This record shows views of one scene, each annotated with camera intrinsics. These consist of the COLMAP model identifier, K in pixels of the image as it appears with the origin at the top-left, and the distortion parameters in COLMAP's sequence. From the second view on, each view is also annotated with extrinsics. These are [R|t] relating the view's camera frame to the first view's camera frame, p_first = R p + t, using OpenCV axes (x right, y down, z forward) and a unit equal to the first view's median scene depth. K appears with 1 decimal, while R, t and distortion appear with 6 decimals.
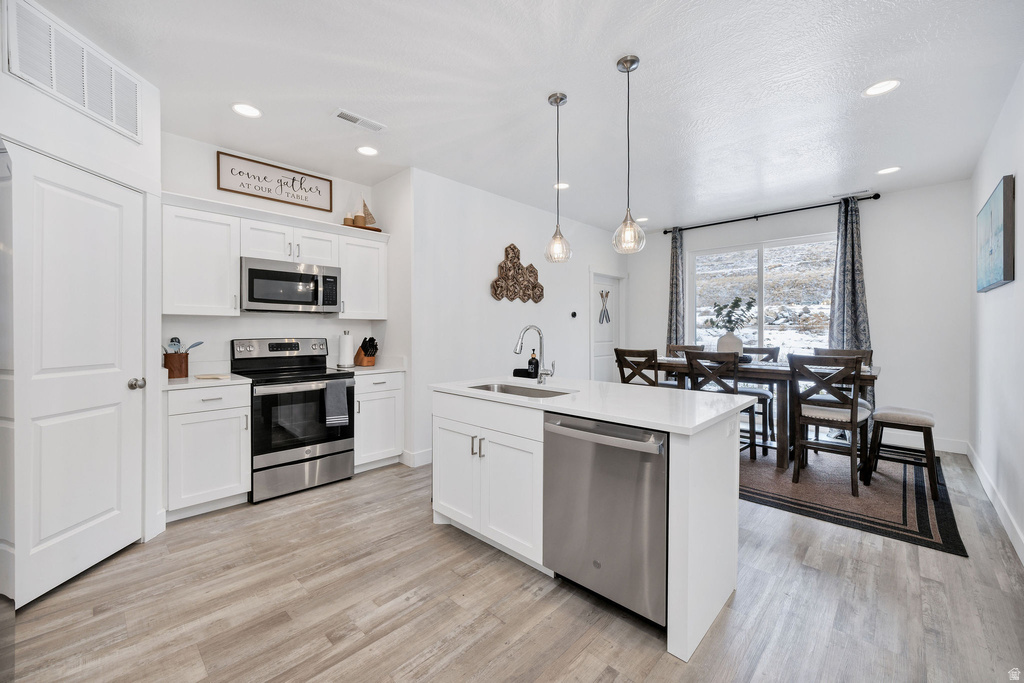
lens RADIAL K [[413.9, 0, 506.9], [0, 413.9, 338.0], [0, 0, 1]] dist [-0.004340, -0.000379]
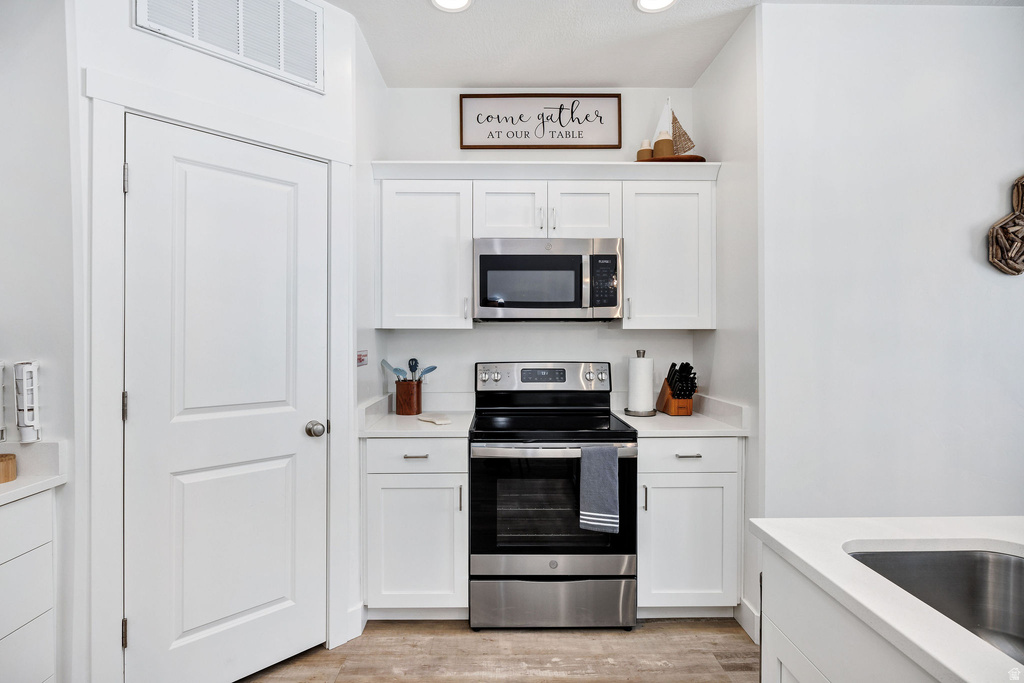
lens RADIAL K [[517.7, 0, 507.1], [0, 517.7, 339.8], [0, 0, 1]] dist [-0.010621, -0.001255]
pose [[0.704400, 0.001268, -0.709802, -0.019356], [-0.008488, 0.999942, -0.006638, -0.029807], [0.709753, 0.010701, 0.704370, 0.444597]]
